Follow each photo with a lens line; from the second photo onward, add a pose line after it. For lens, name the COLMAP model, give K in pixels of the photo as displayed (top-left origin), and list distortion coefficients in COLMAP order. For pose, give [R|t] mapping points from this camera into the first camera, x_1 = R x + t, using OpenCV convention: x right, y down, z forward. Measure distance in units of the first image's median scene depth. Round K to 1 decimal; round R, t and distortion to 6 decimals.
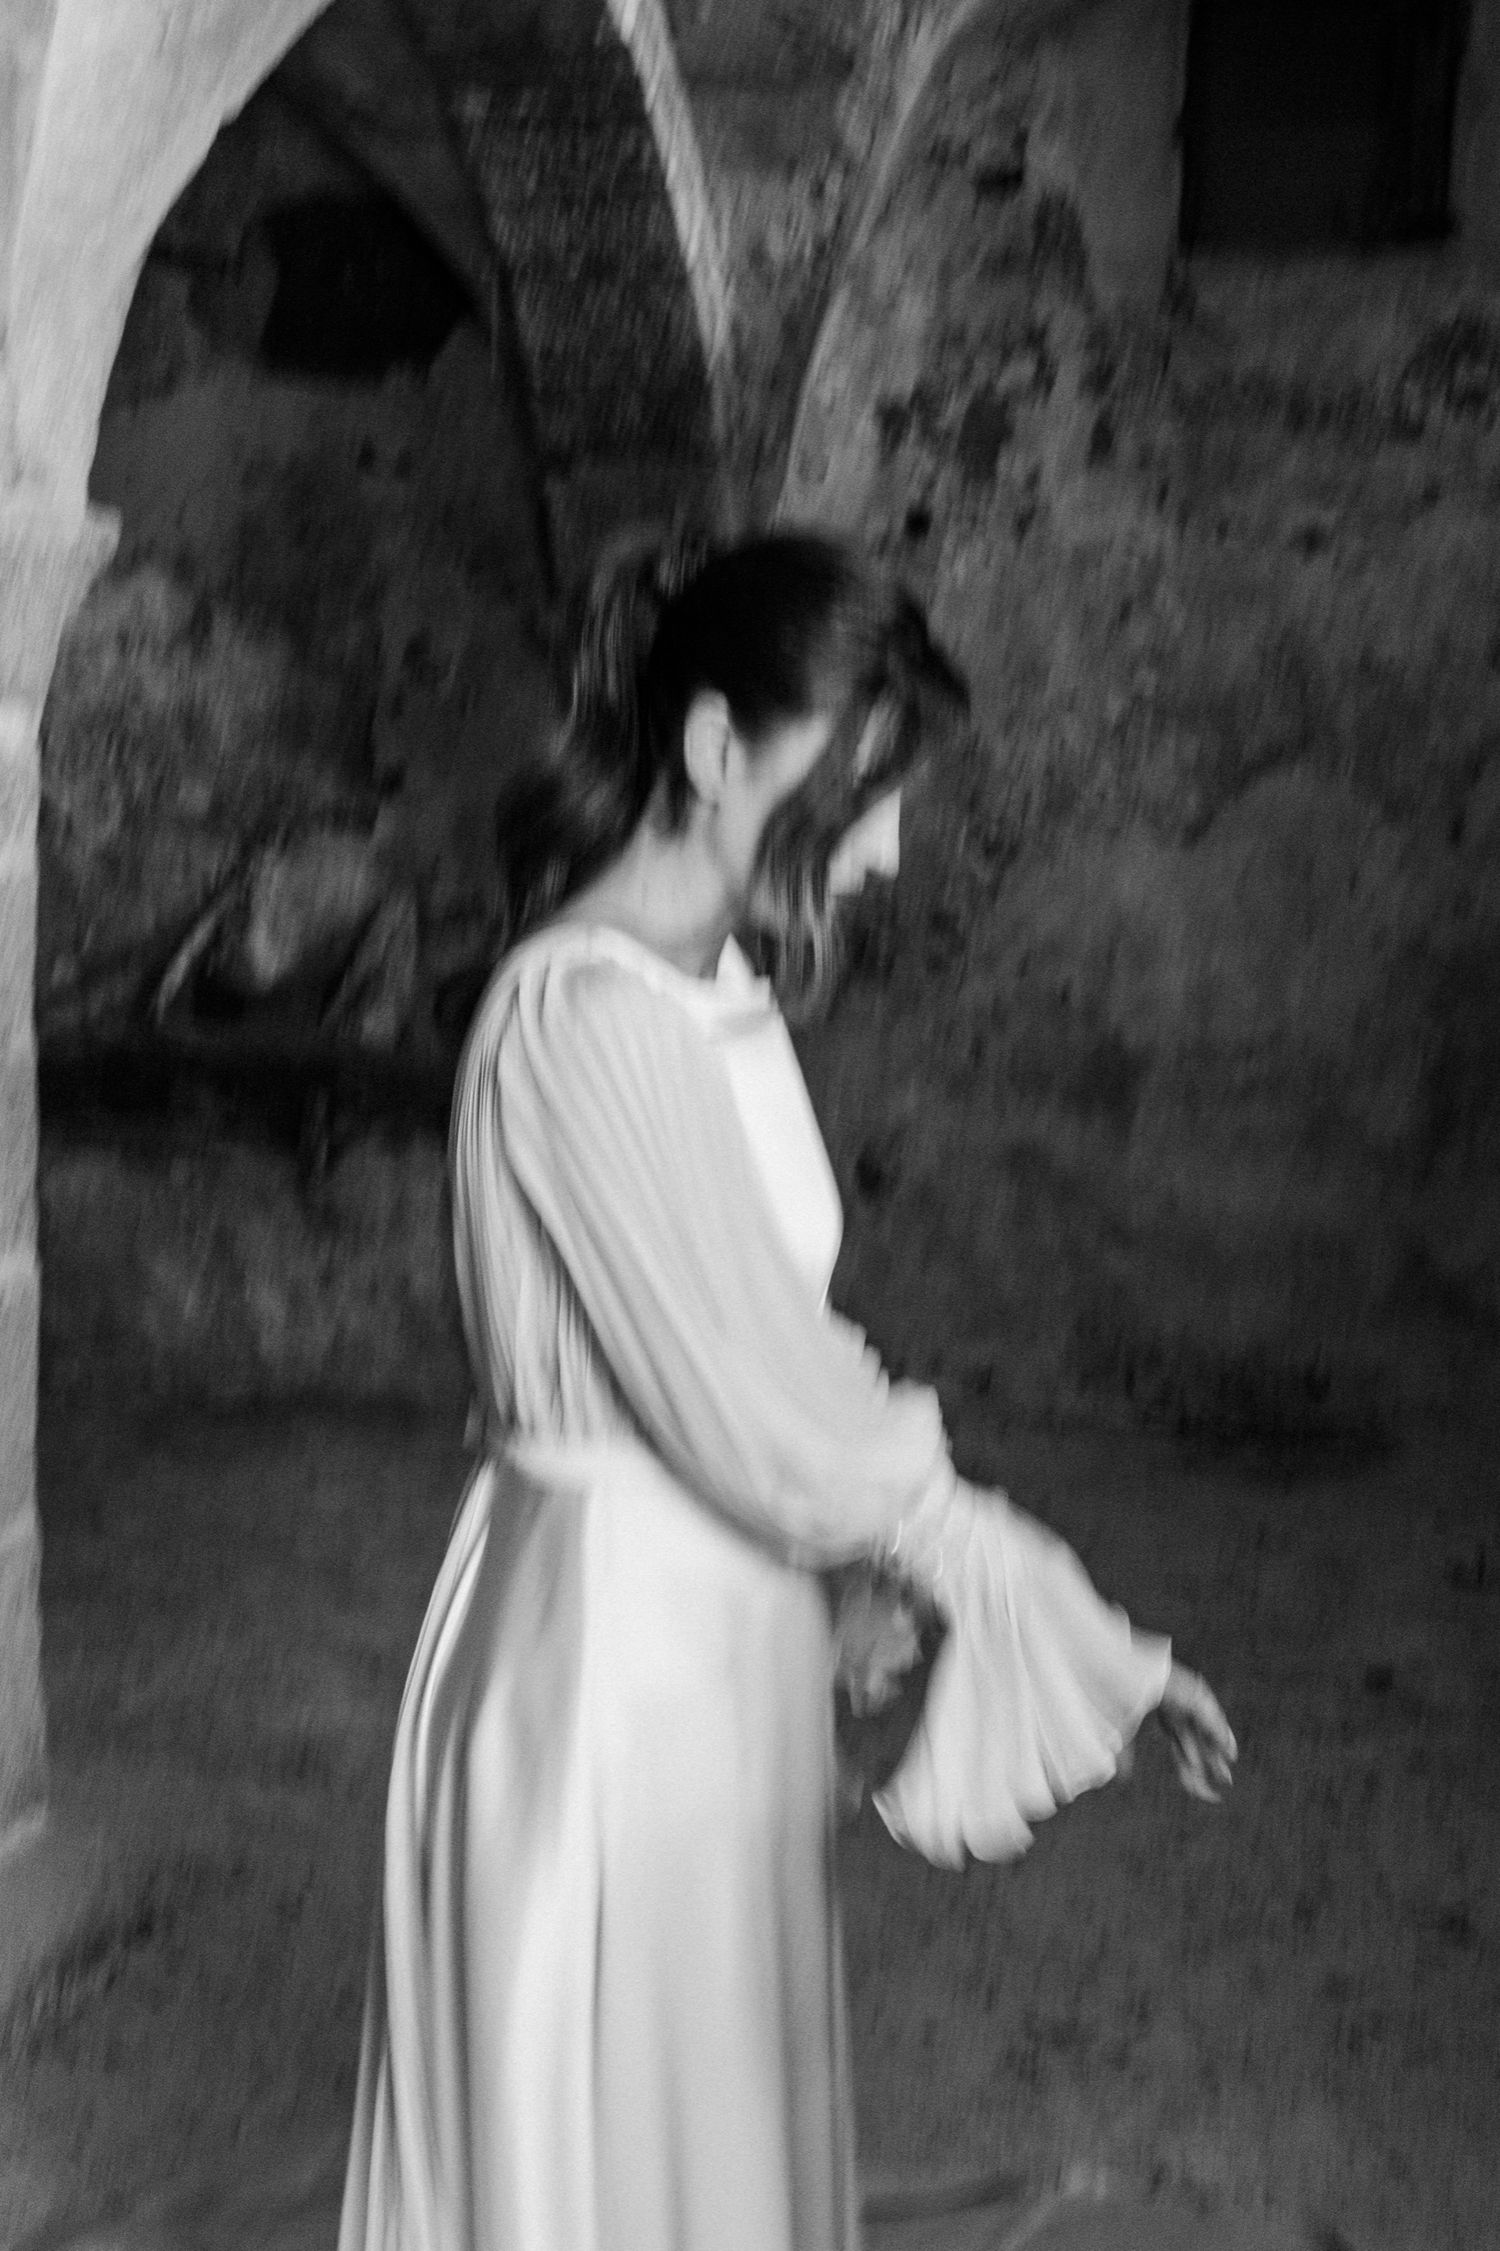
lens RADIAL K [[3583.5, 0, 795.7], [0, 3583.5, 1130.9], [0, 0, 1]] dist [0.014756, 0.000000]
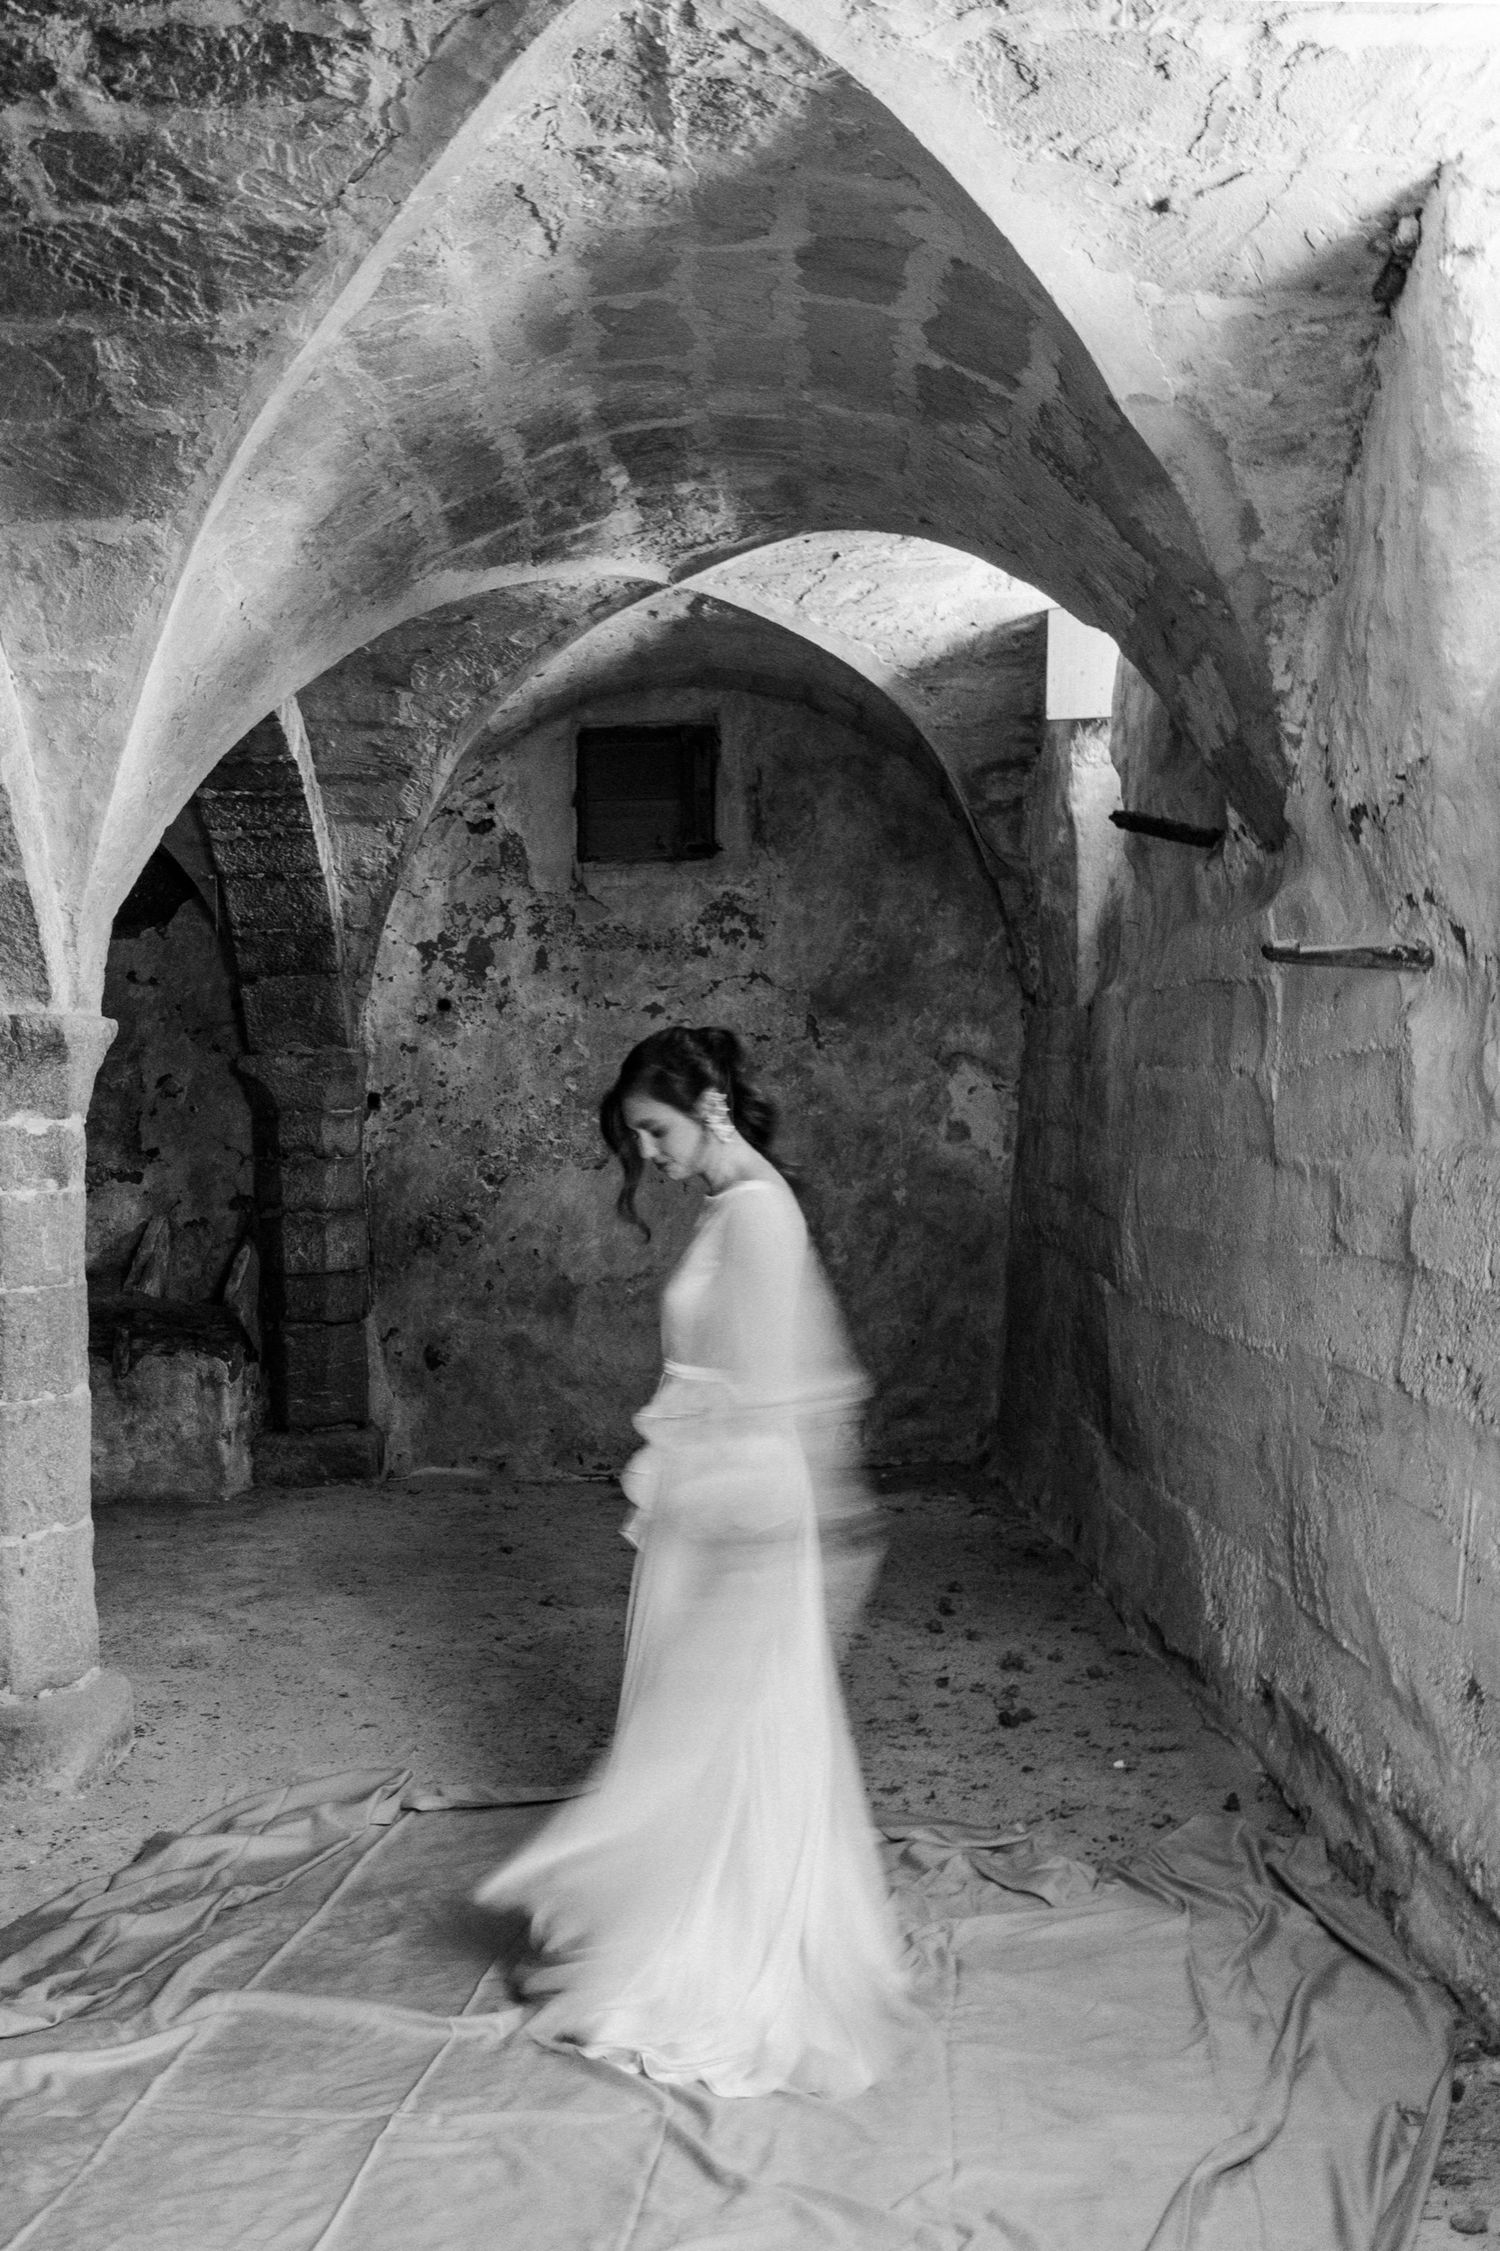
lens RADIAL K [[2338.5, 0, 801.7], [0, 2338.5, 1178.5], [0, 0, 1]] dist [0.003341, 0.000000]
pose [[0.970085, -0.042444, 0.239028, -0.080942], [0.063057, 0.994858, -0.079260, 0.028358], [-0.234435, 0.091961, 0.967772, -0.215046]]
